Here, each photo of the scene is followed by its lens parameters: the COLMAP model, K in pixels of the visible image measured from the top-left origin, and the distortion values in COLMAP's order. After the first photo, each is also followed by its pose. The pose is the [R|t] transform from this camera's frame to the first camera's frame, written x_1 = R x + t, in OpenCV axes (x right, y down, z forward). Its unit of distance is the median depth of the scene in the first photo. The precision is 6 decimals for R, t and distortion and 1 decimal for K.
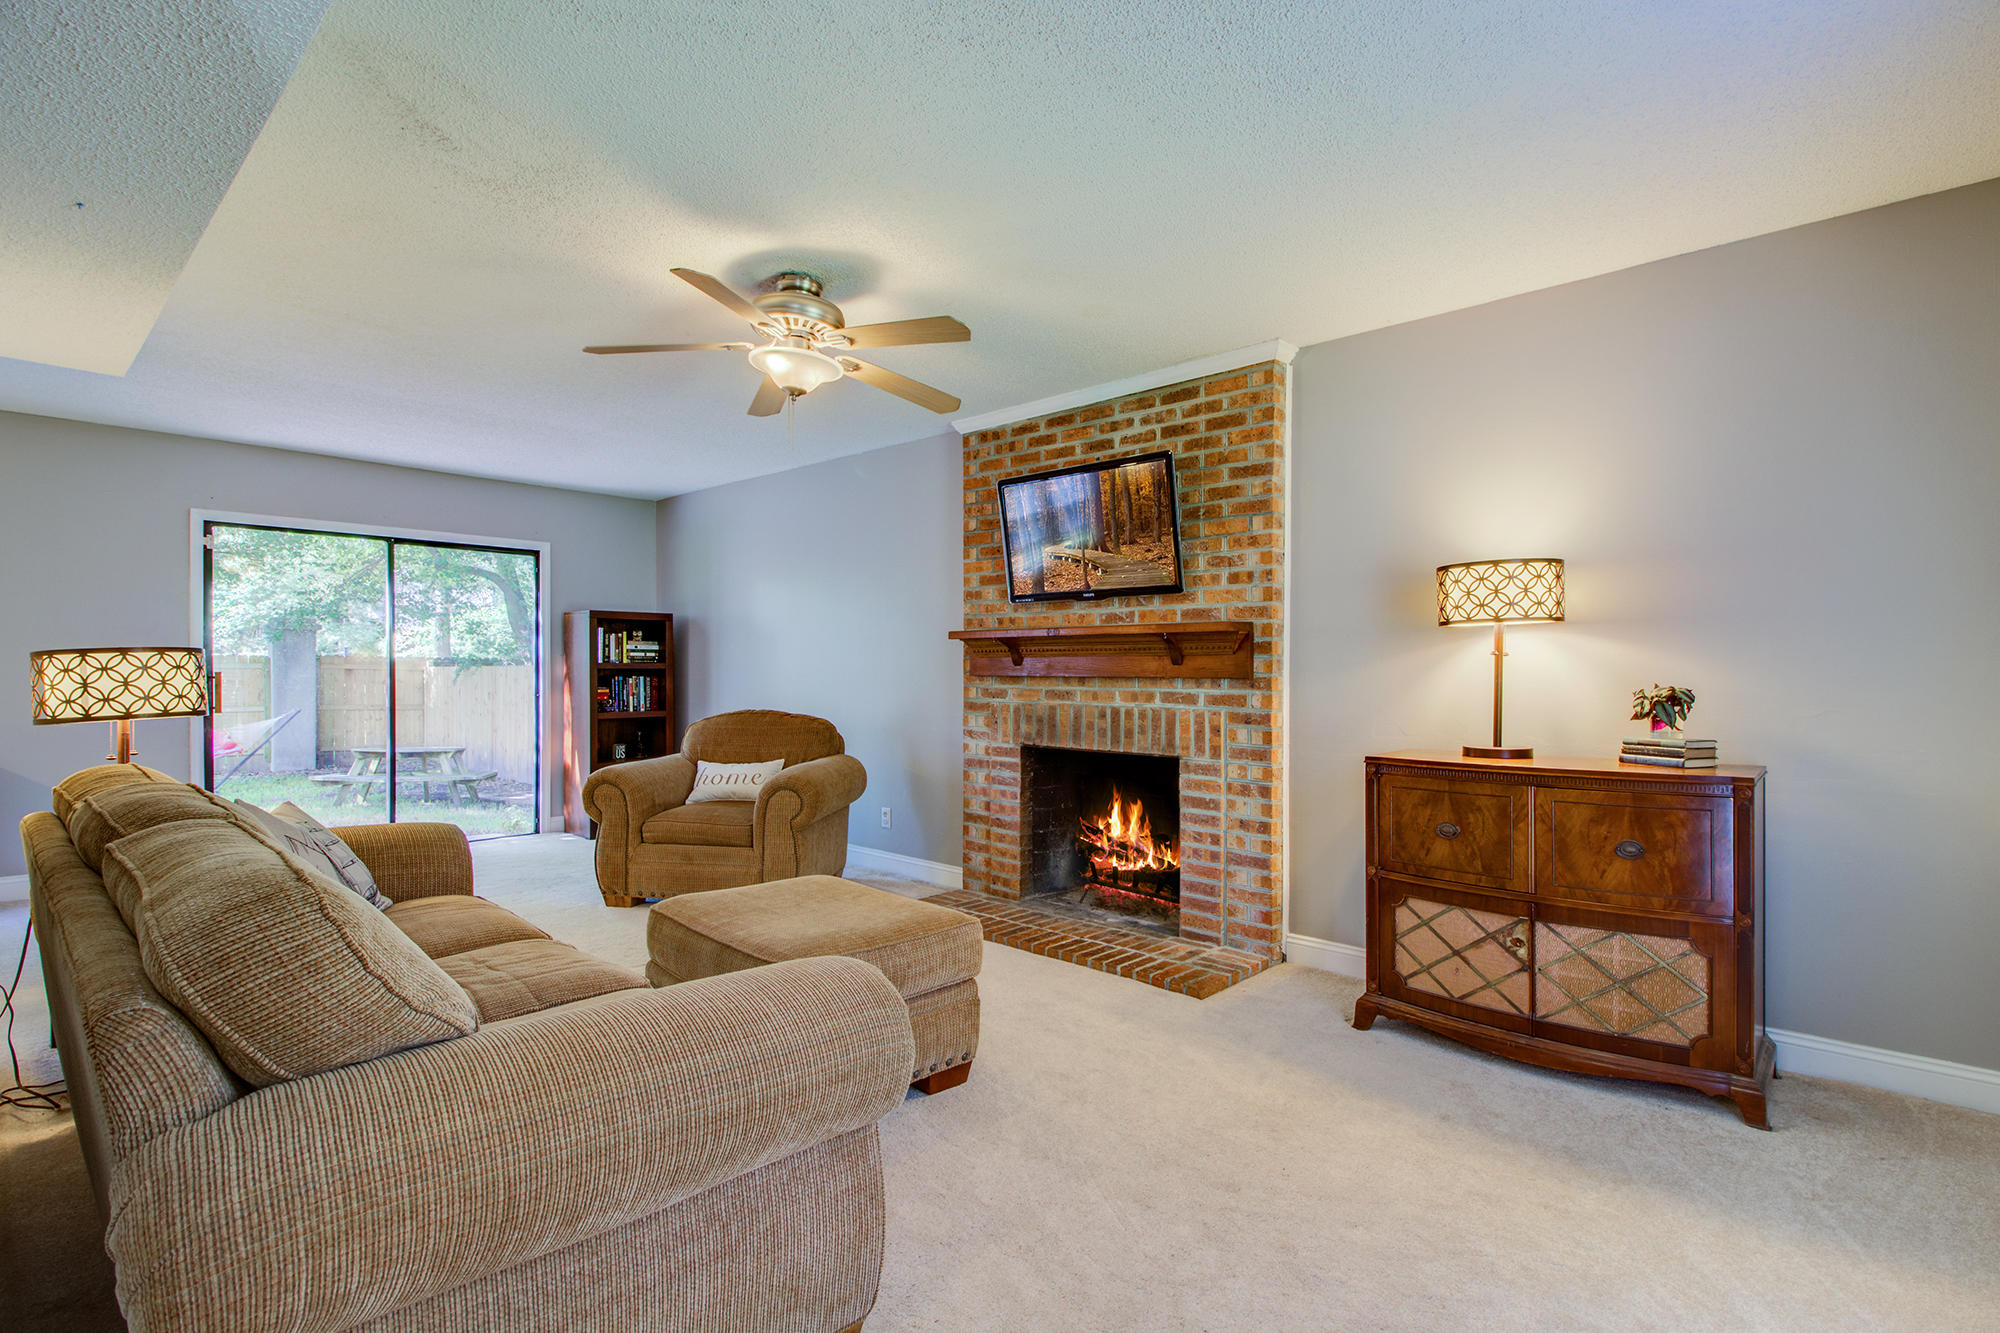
lens RADIAL K [[932.4, 0, 1024.9], [0, 932.4, 655.9], [0, 0, 1]] dist [0.002006, -0.008055]
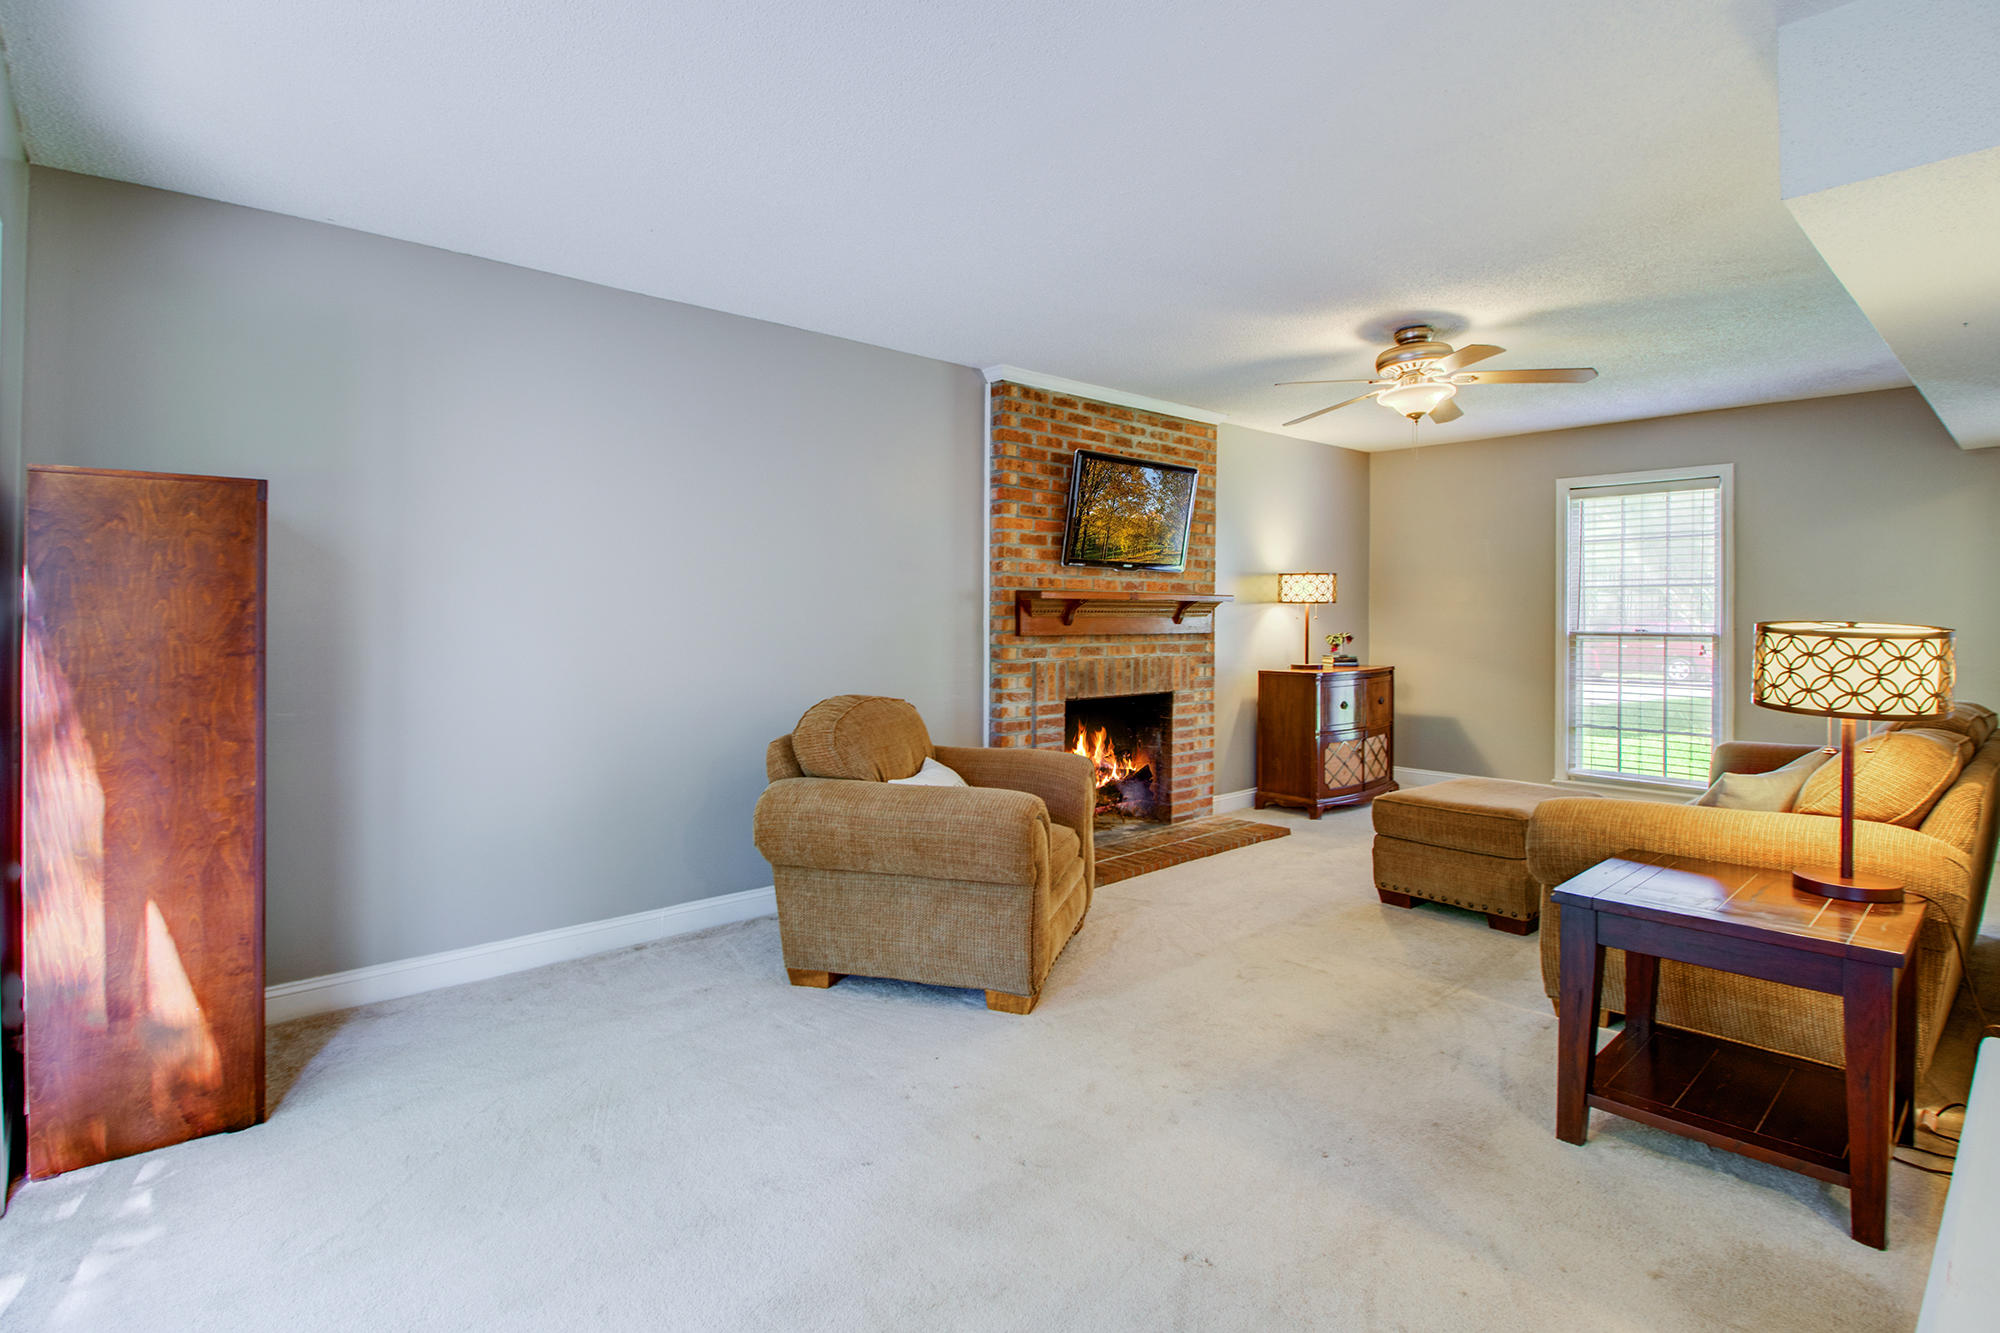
lens RADIAL K [[979.7, 0, 1001.1], [0, 979.7, 595.5], [0, 0, 1]] dist [0.001107, -0.000308]
pose [[0.119219, 0.016376, 0.992733, -1.229271], [-0.016028, 0.999765, -0.014568, -0.006549], [-0.992739, -0.014175, 0.119453, 1.034161]]
